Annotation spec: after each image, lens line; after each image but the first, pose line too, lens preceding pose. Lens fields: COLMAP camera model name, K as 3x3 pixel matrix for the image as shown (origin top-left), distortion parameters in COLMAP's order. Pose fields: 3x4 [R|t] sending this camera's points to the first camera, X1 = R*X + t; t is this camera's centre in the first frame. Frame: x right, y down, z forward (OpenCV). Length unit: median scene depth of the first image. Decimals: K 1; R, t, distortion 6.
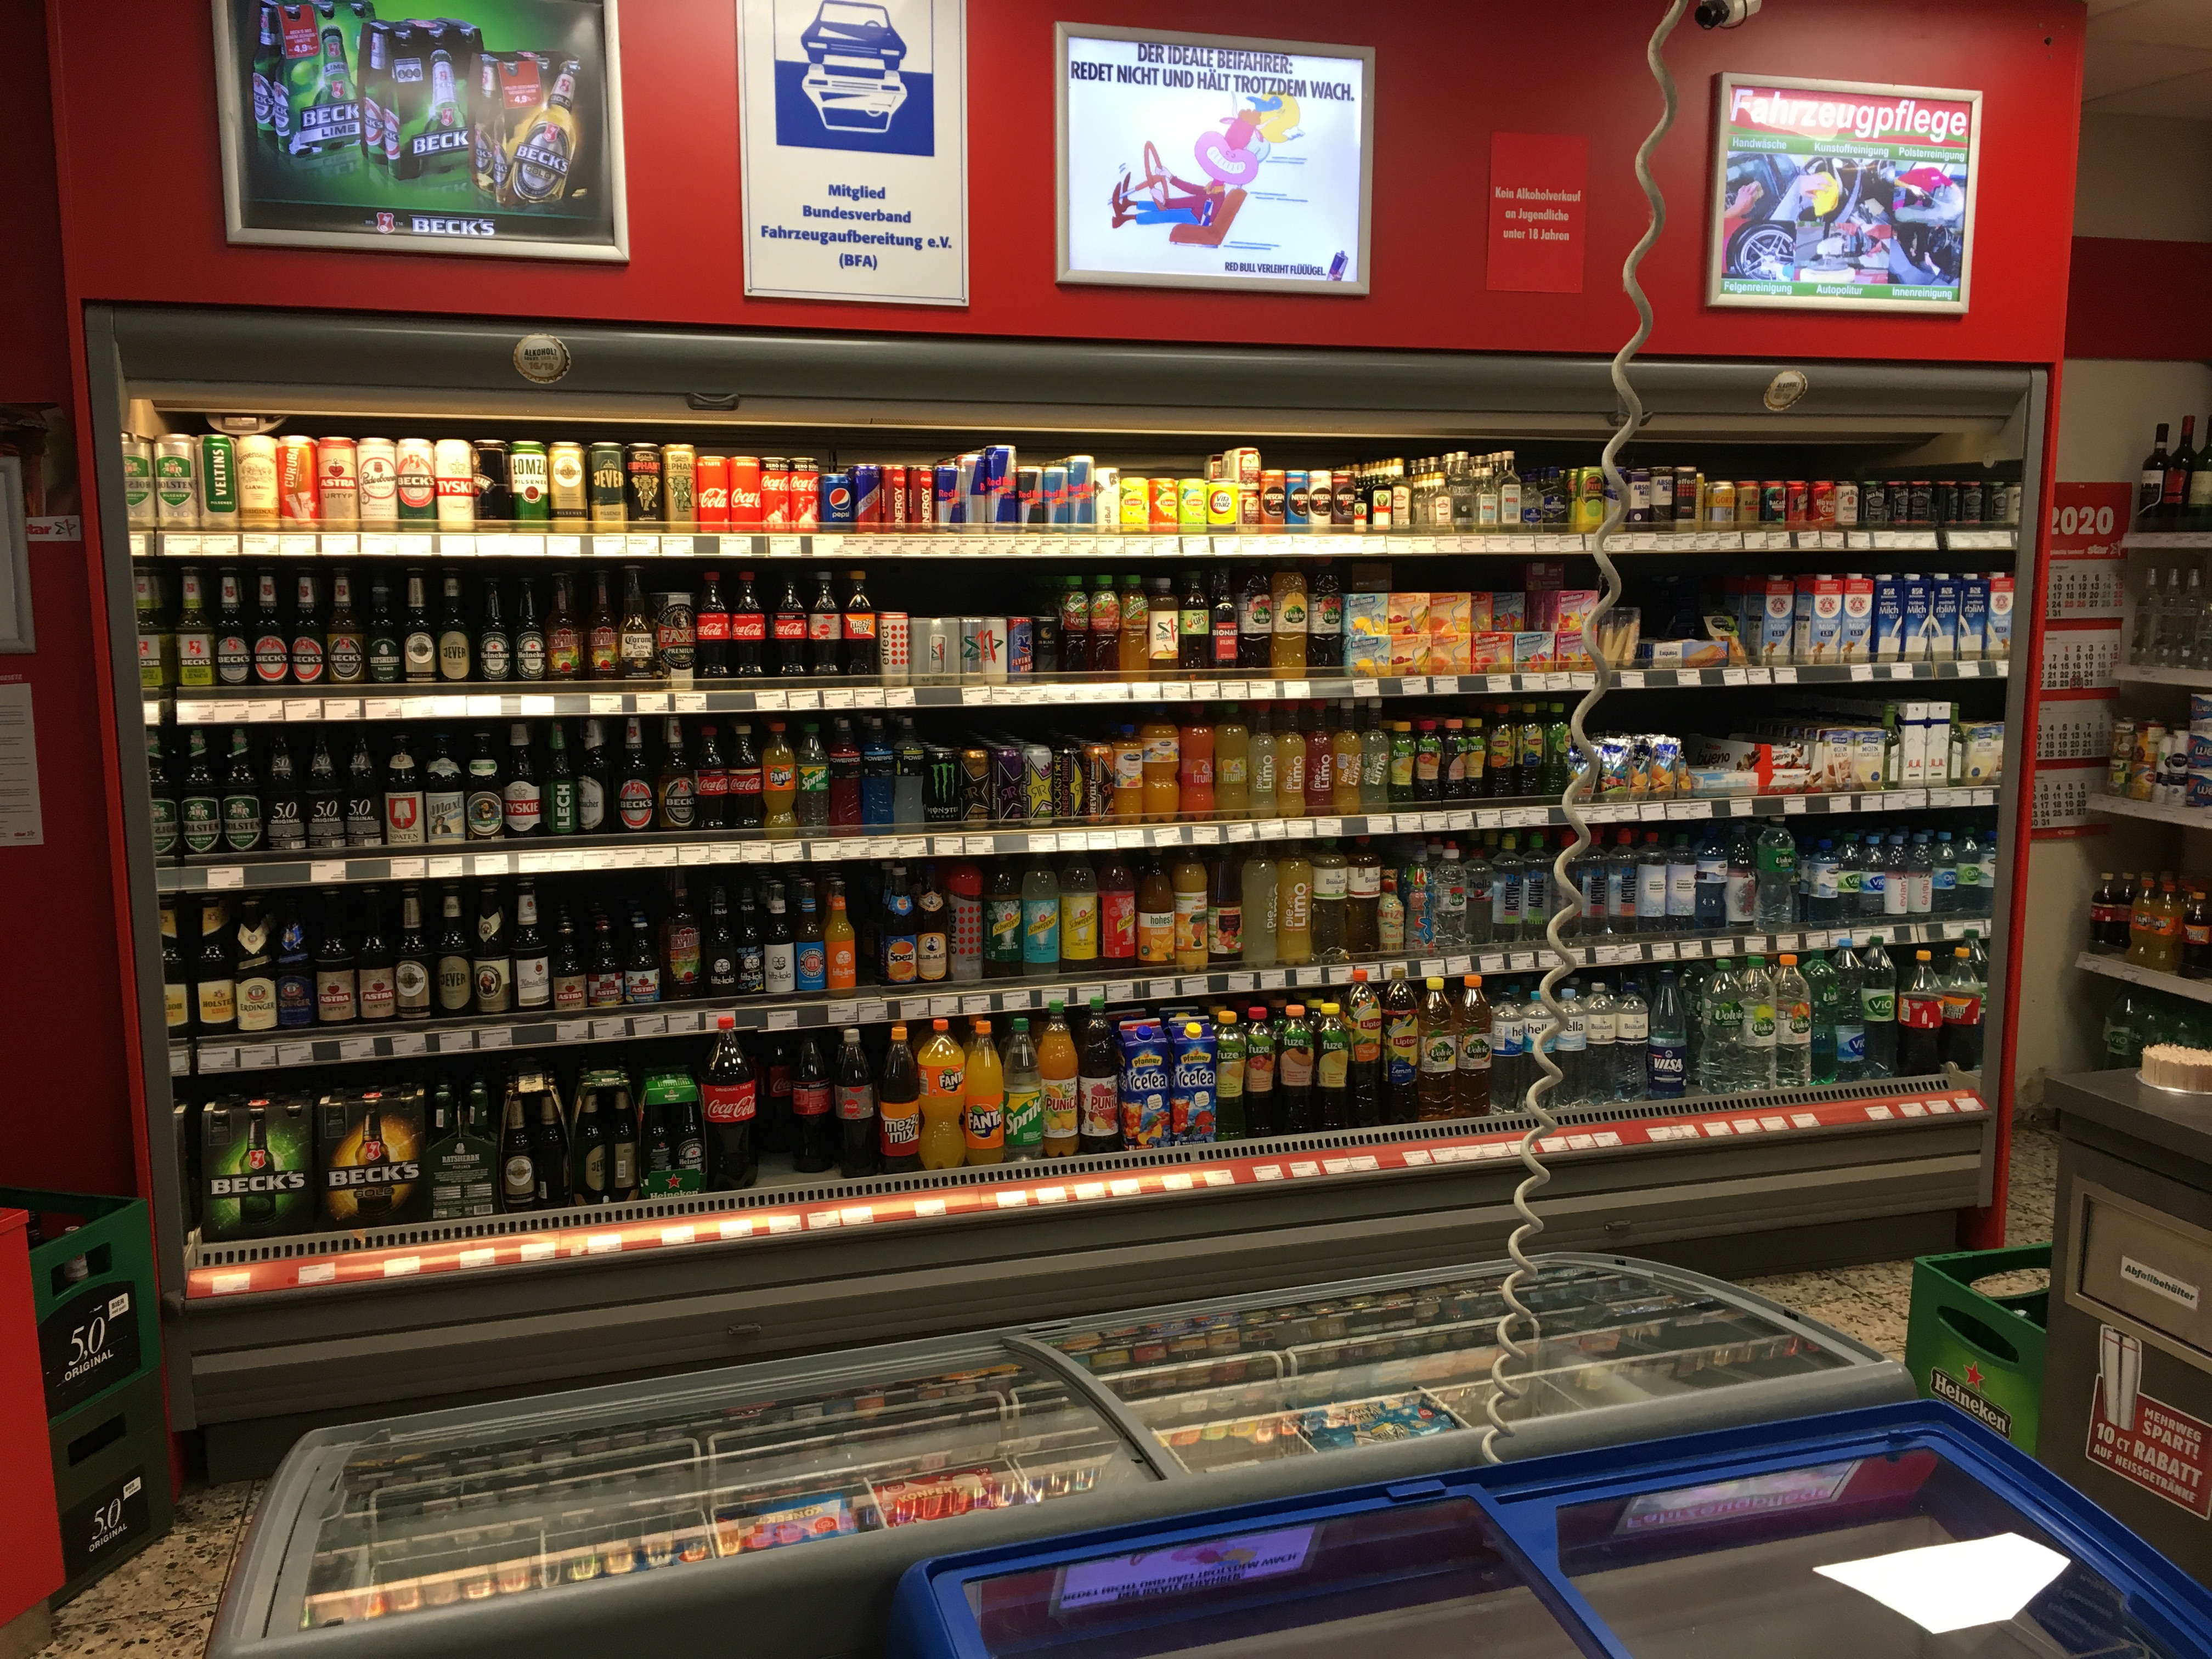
lens RADIAL K [[1876.4, 0, 1115.1], [0, 1876.4, 821.5], [0, 0, 1]] dist [0.080452, -0.112810]
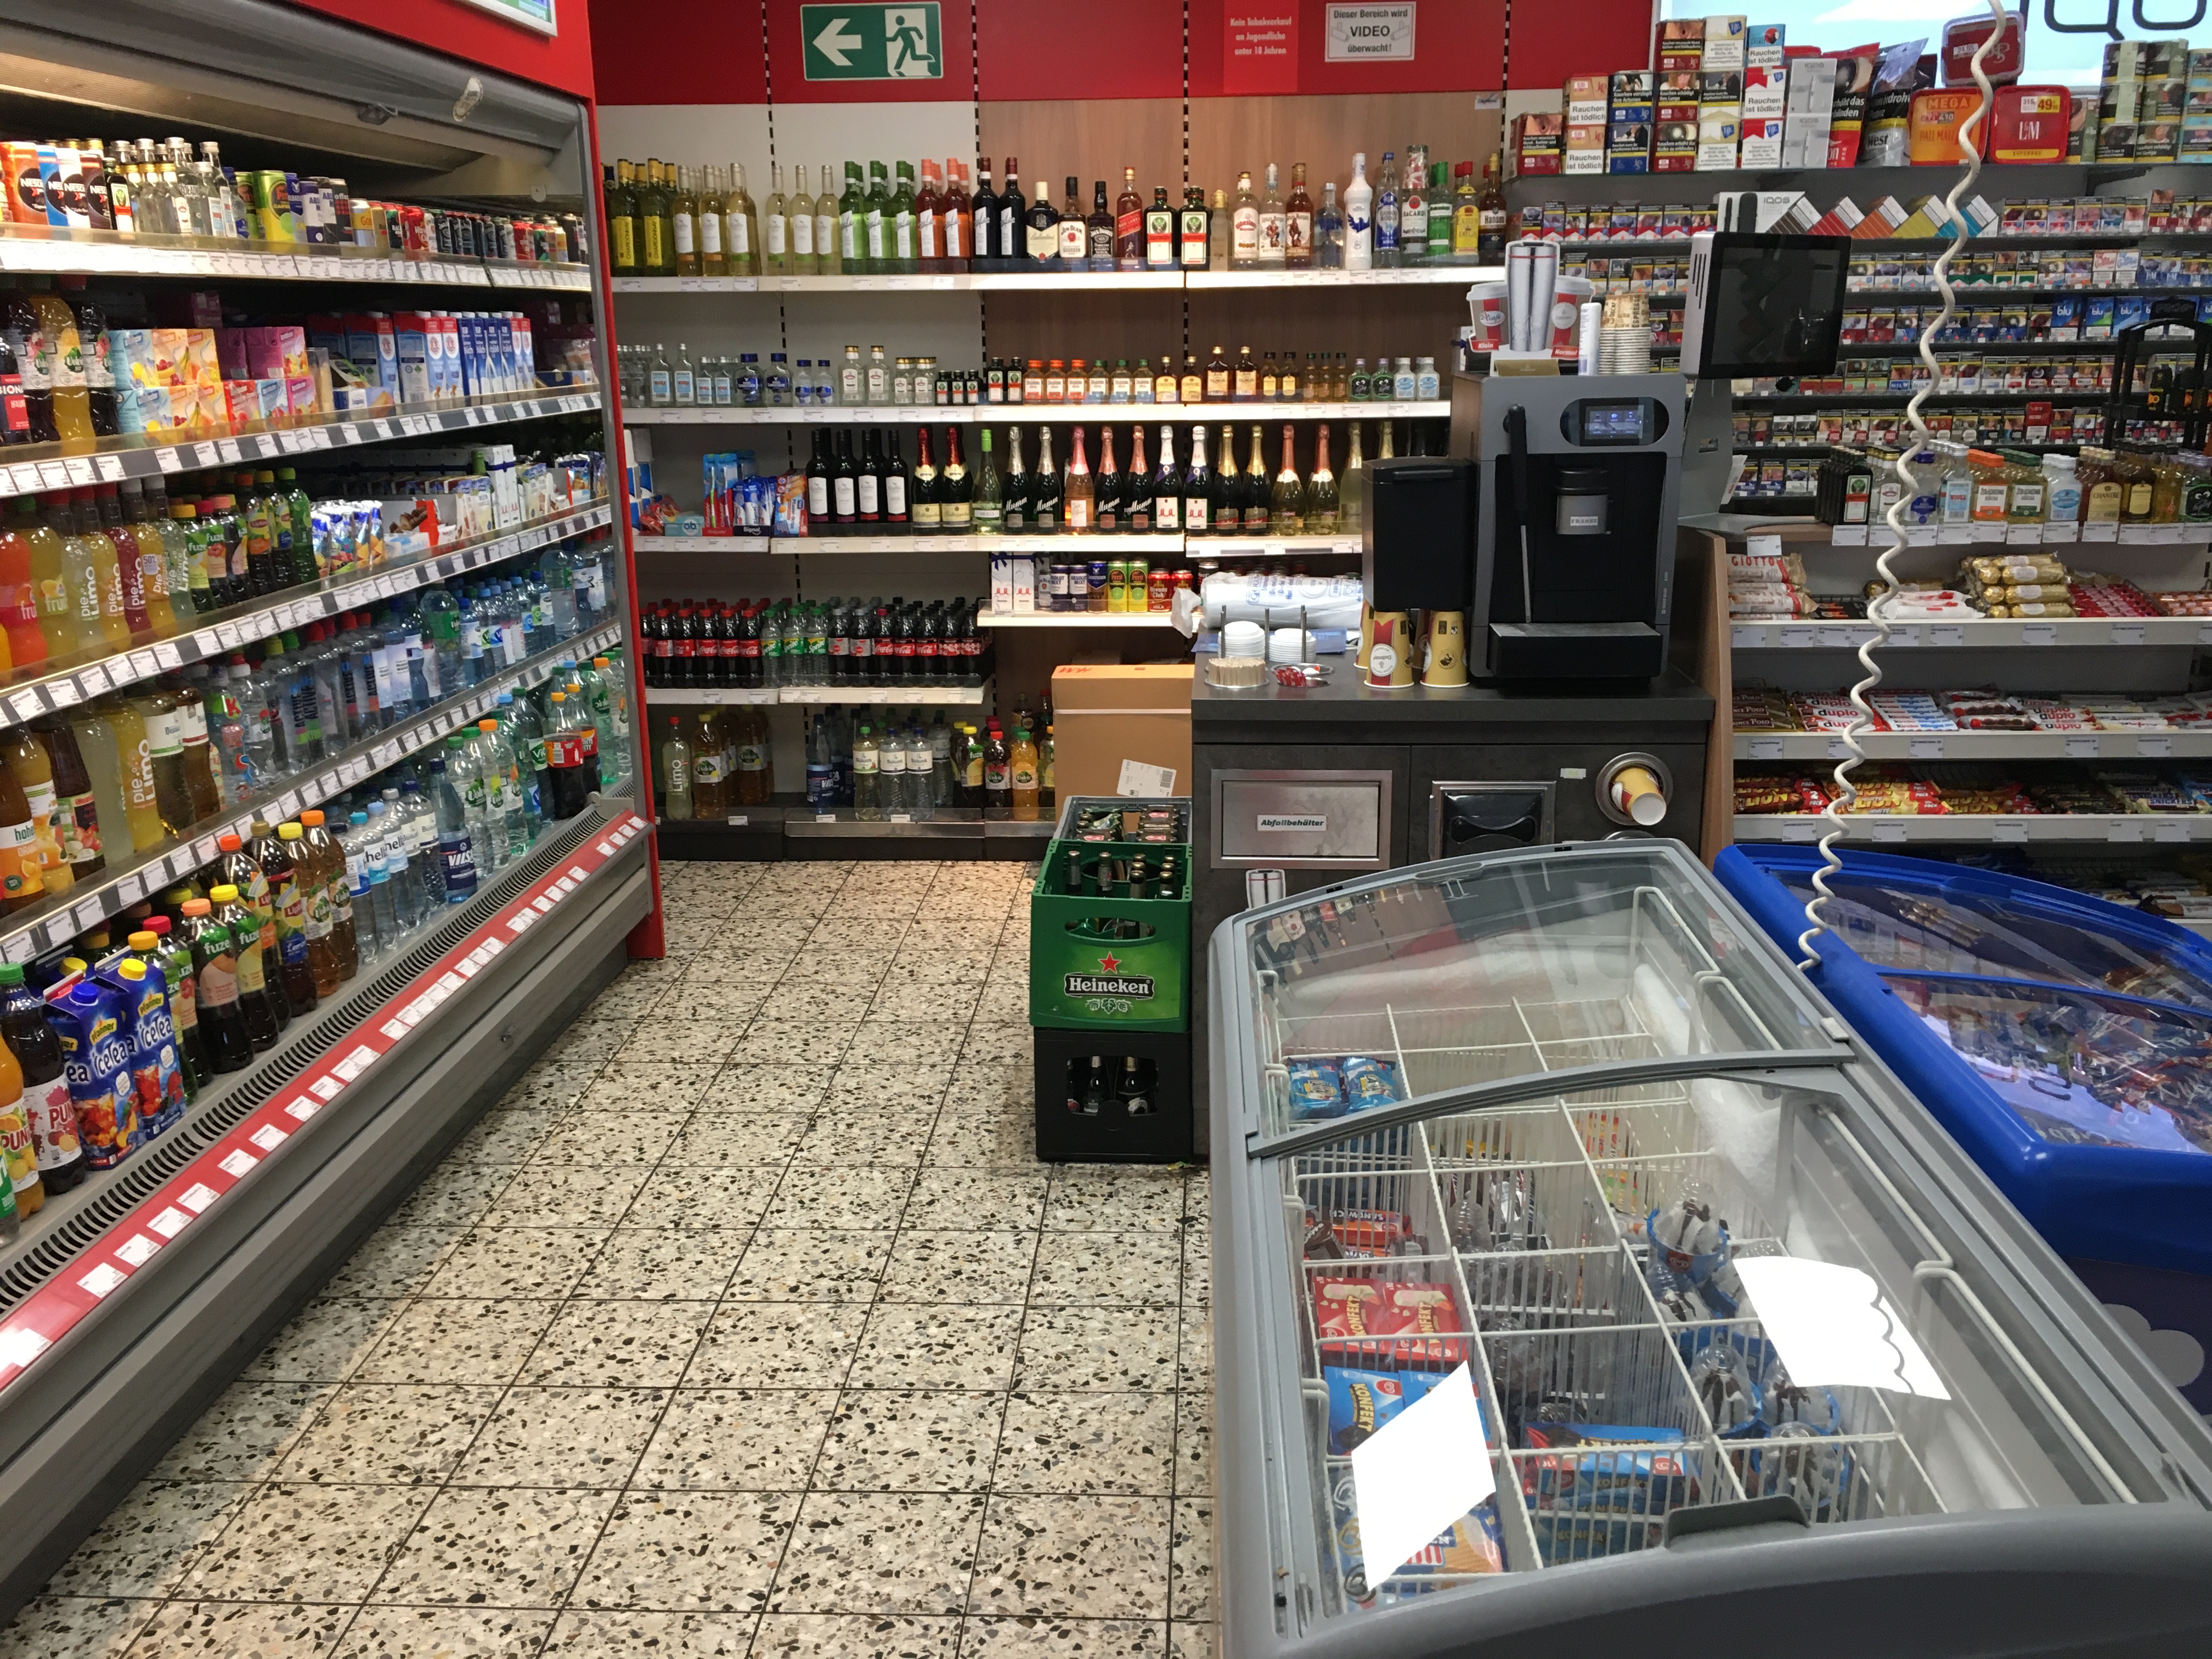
lens RADIAL K [[1876.4, 0, 1115.1], [0, 1876.4, 821.5], [0, 0, 1]] dist [0.080452, -0.112810]
pose [[0.346508, -0.244974, 0.905494, -0.519534], [0.143782, 0.967761, 0.206798, -0.040360], [-0.926962, 0.058536, 0.370560, 0.449207]]
